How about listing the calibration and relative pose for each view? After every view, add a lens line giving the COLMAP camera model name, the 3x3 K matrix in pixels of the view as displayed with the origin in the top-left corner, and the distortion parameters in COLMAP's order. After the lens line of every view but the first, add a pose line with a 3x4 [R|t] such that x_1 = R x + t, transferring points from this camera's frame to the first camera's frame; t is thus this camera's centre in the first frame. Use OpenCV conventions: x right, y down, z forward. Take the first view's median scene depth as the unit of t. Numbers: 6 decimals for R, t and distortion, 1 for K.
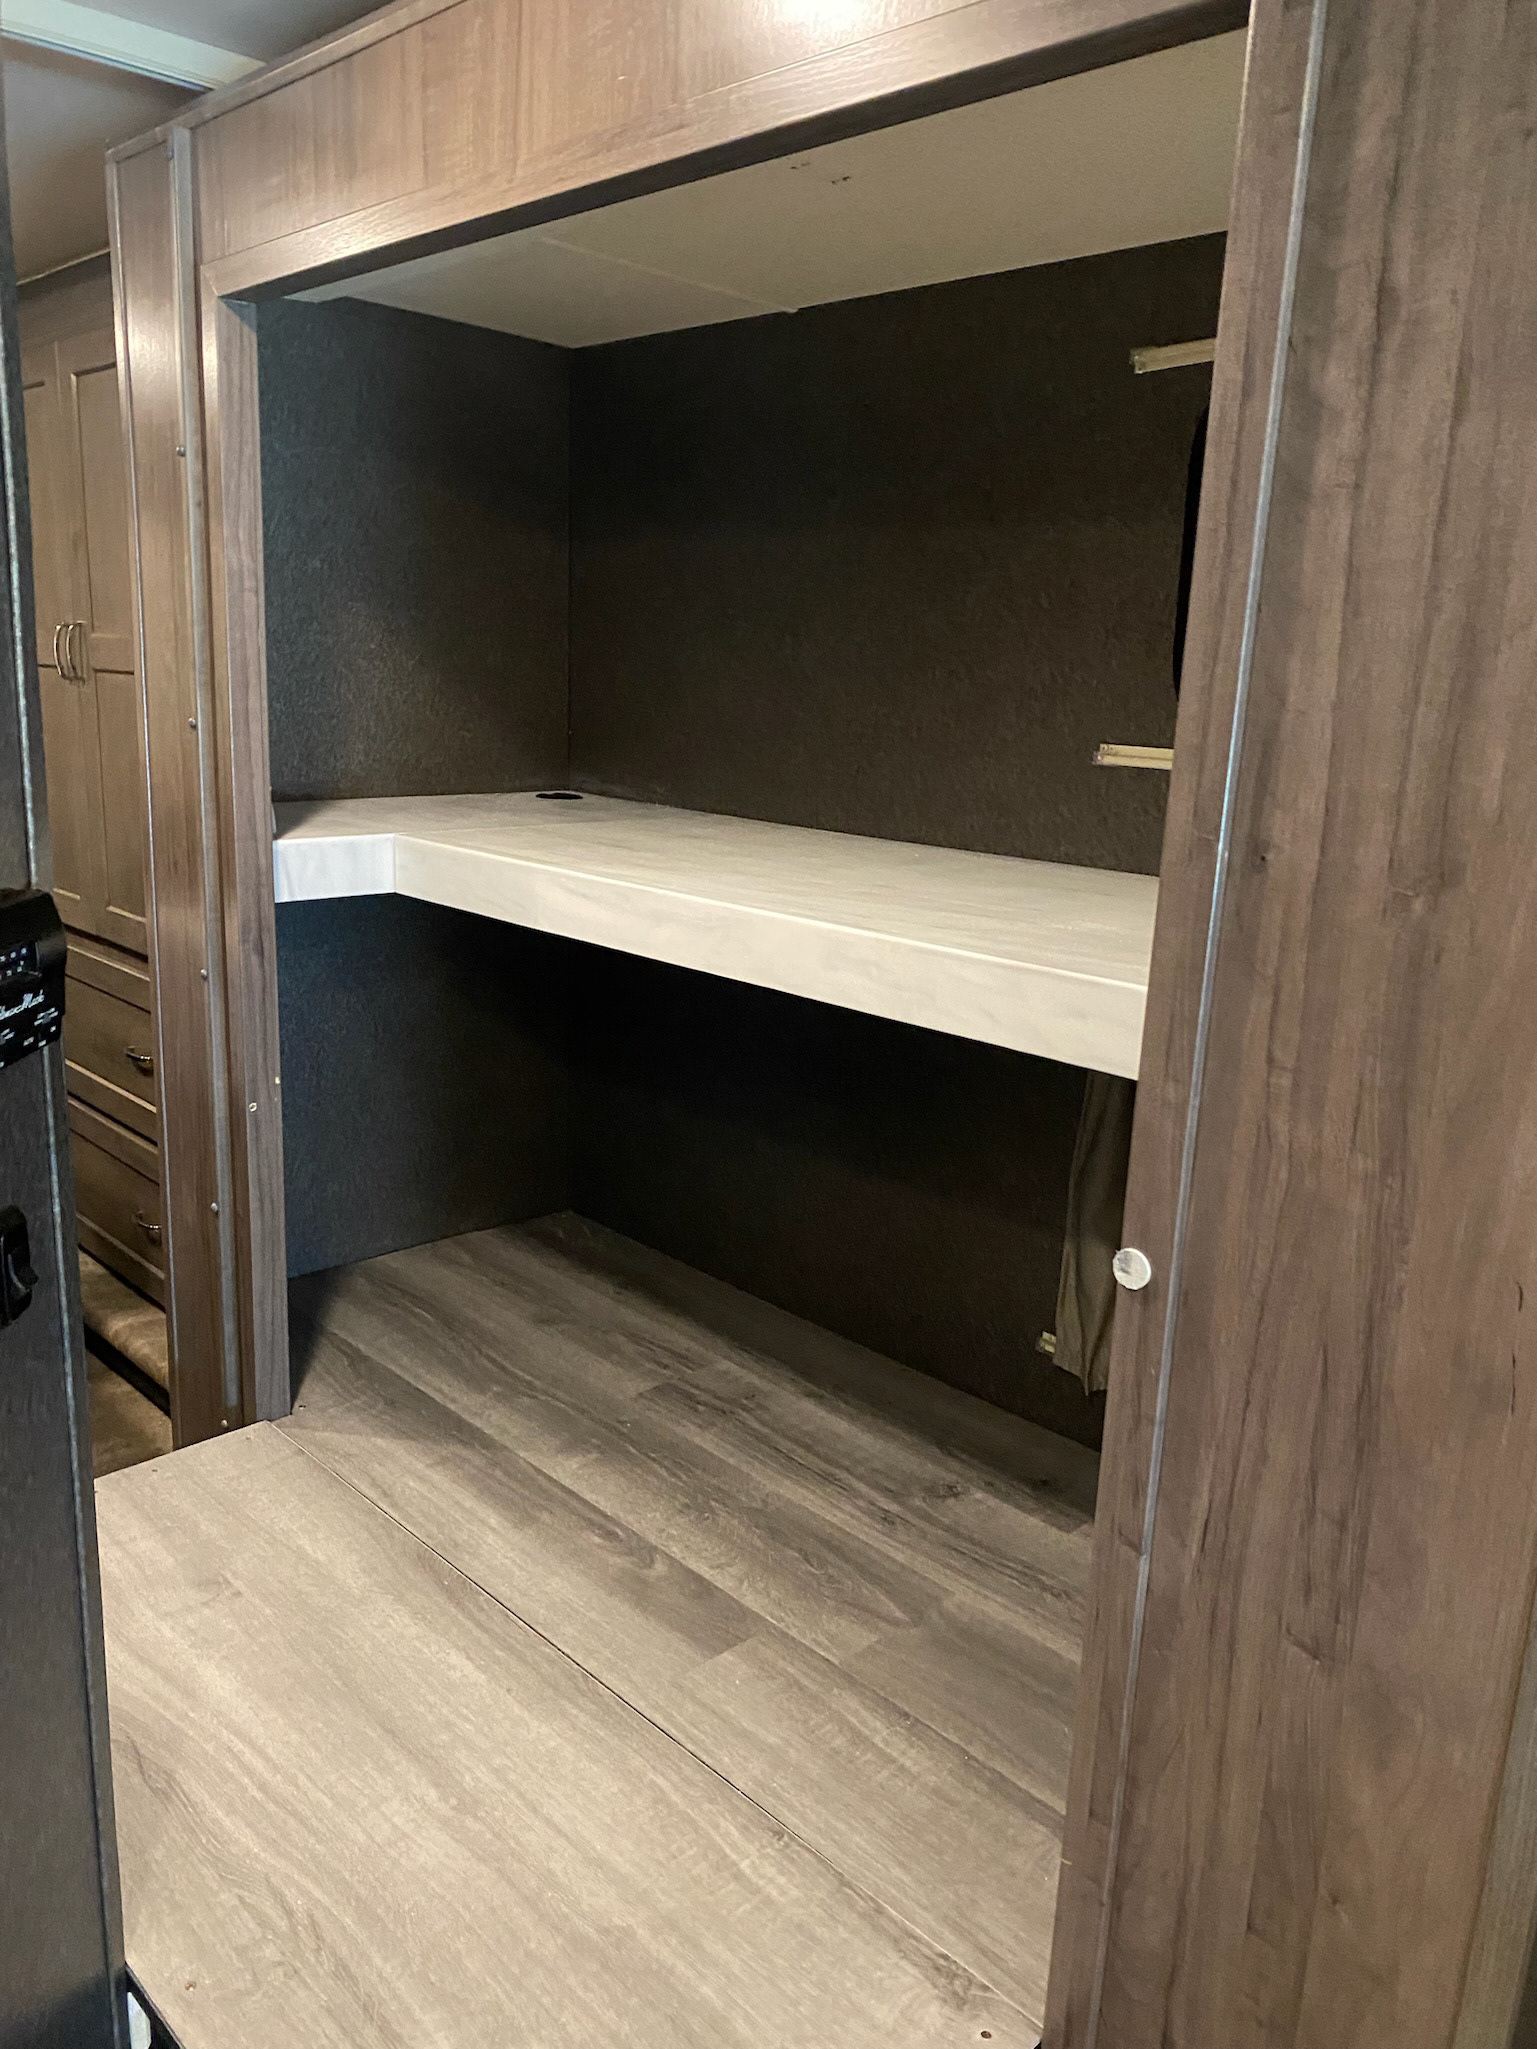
lens RADIAL K [[1572.6, 0, 760.4], [0, 1572.6, 1035.6], [0, 0, 1]] dist [0.027783, -0.026654]
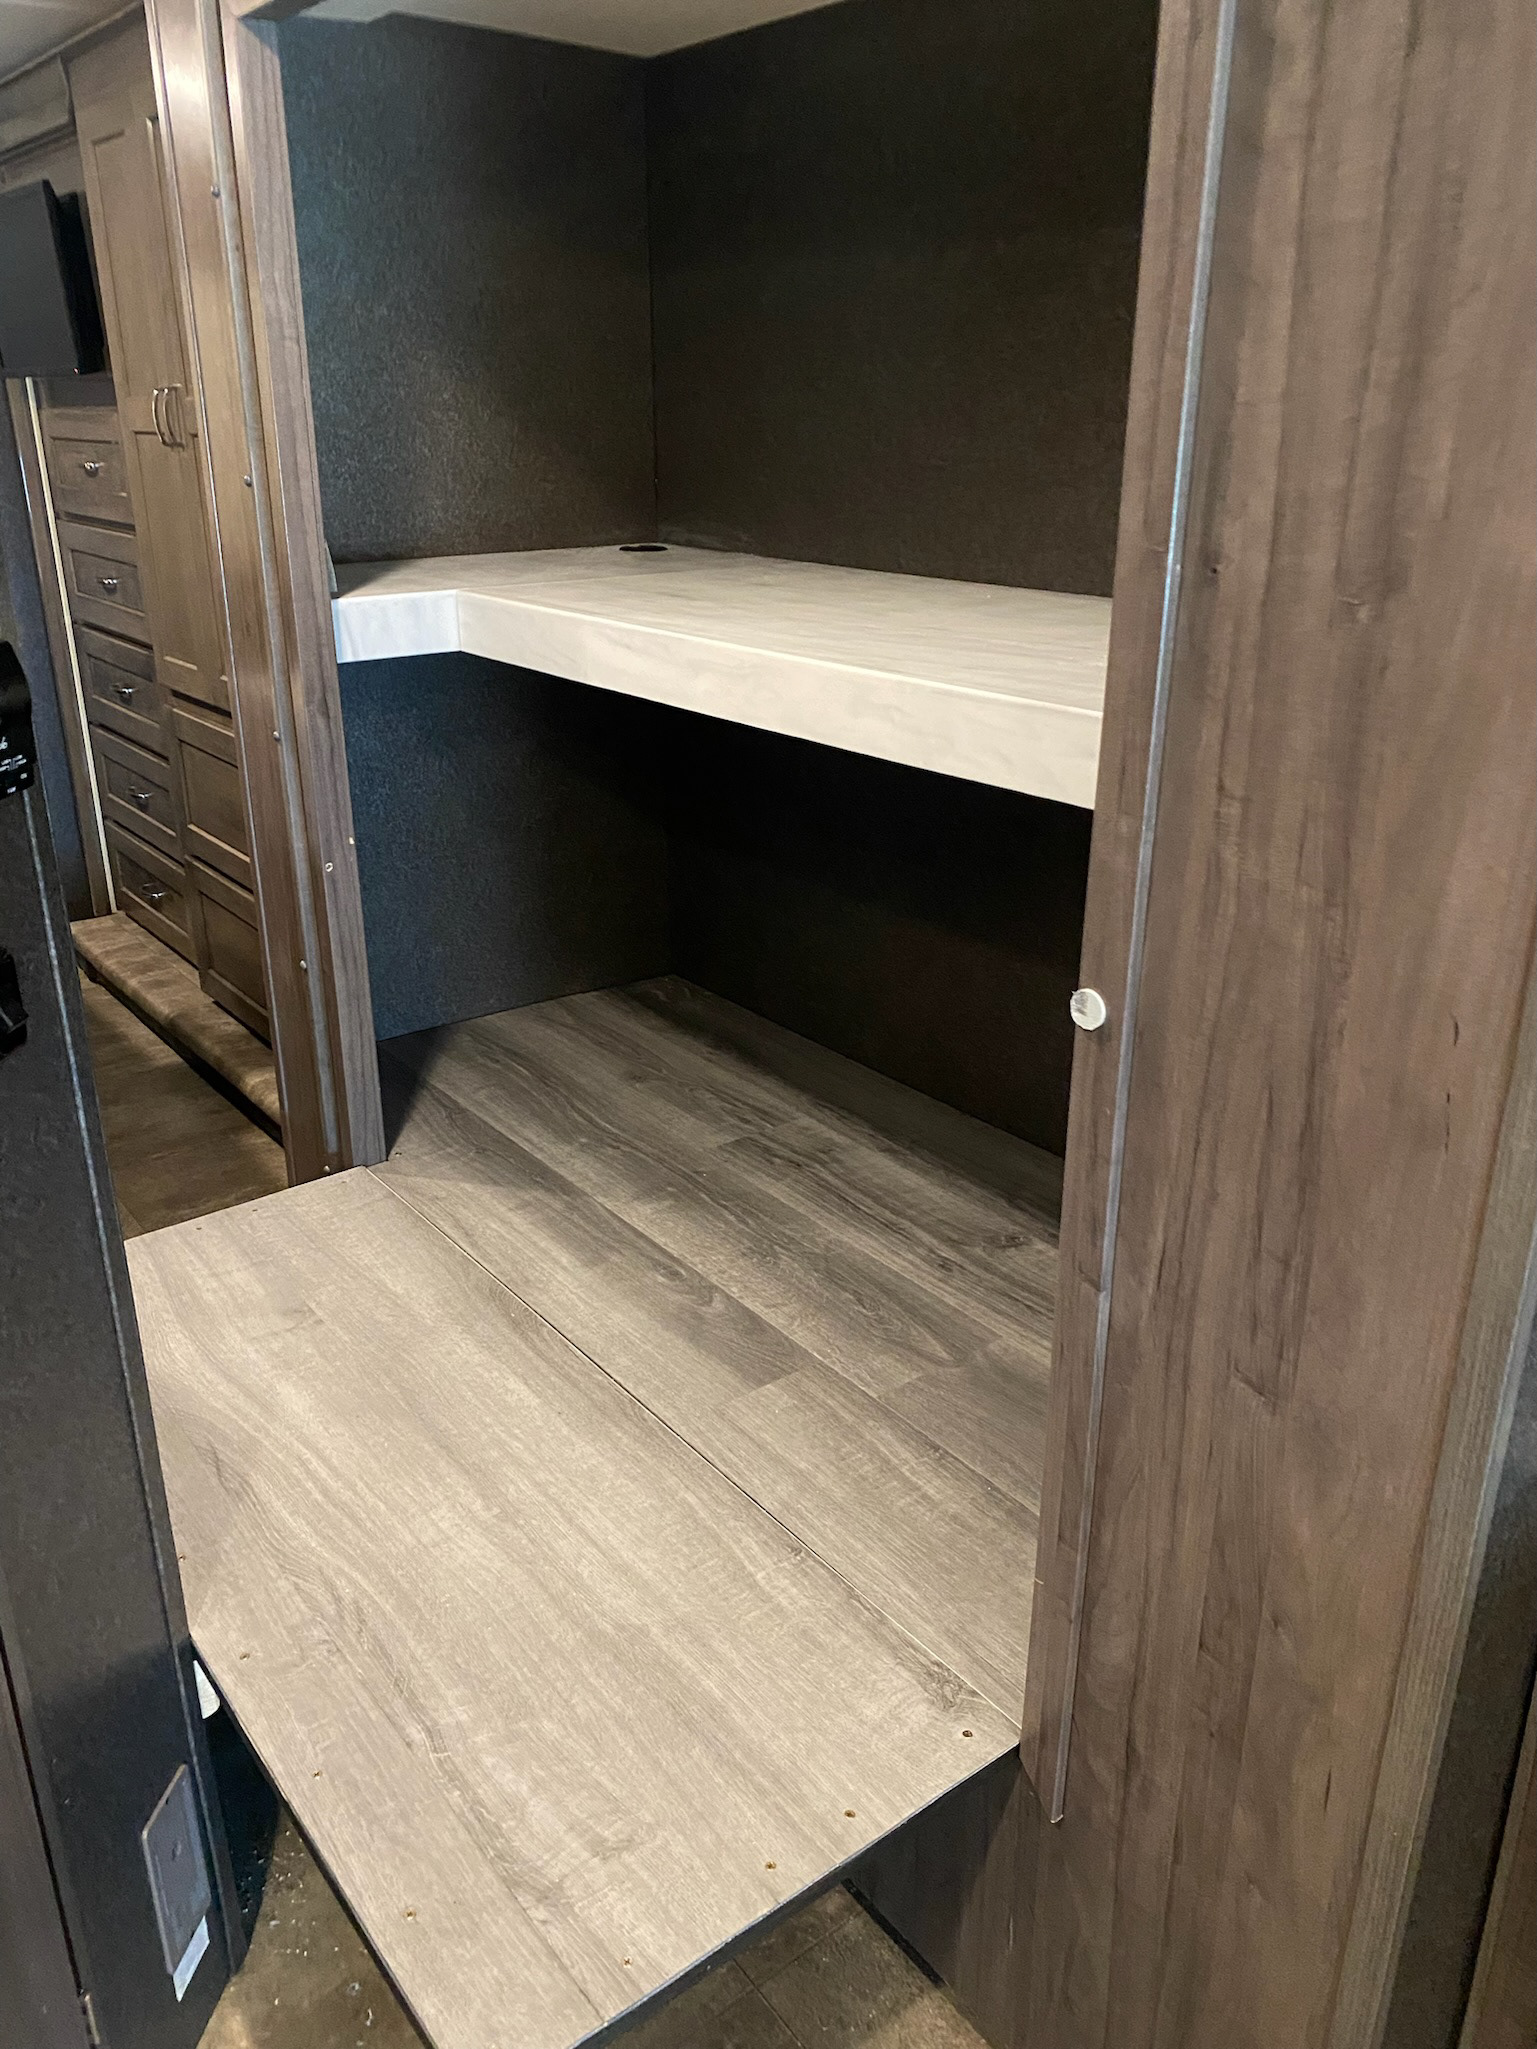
lens RADIAL K [[1572.6, 0, 774.0], [0, 1572.6, 1011.7], [0, 0, 1]] dist [0.027783, -0.026654]
pose [[0.994163, 0.000777, -0.107883, 0.117235], [0.013064, 0.991749, 0.127528, 0.017927], [0.107092, -0.128193, 0.985950, 0.011884]]
